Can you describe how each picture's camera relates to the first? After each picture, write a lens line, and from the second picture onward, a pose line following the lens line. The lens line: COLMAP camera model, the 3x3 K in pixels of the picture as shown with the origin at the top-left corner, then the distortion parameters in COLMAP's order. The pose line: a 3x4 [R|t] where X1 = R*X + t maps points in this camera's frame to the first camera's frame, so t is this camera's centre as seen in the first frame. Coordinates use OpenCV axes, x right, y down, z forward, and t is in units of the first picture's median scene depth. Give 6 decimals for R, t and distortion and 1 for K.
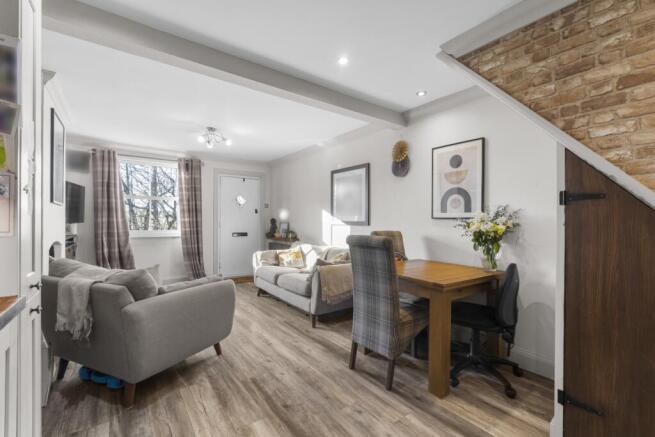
lens RADIAL K [[290.0, 0, 328.3], [0, 290.0, 219.7], [0, 0, 1]] dist [0.002736, 0.000392]
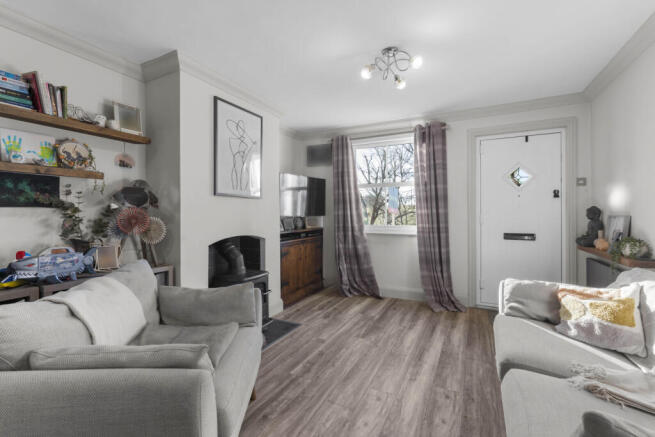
lens RADIAL K [[290.0, 0, 327.9], [0, 290.0, 214.1], [0, 0, 1]] dist [0.002736, 0.000392]
pose [[0.454830, -0.003118, -0.890573, 0.035666], [0.009136, 0.999958, 0.001165, 0.003139], [0.890532, -0.008666, 0.454839, 0.497890]]
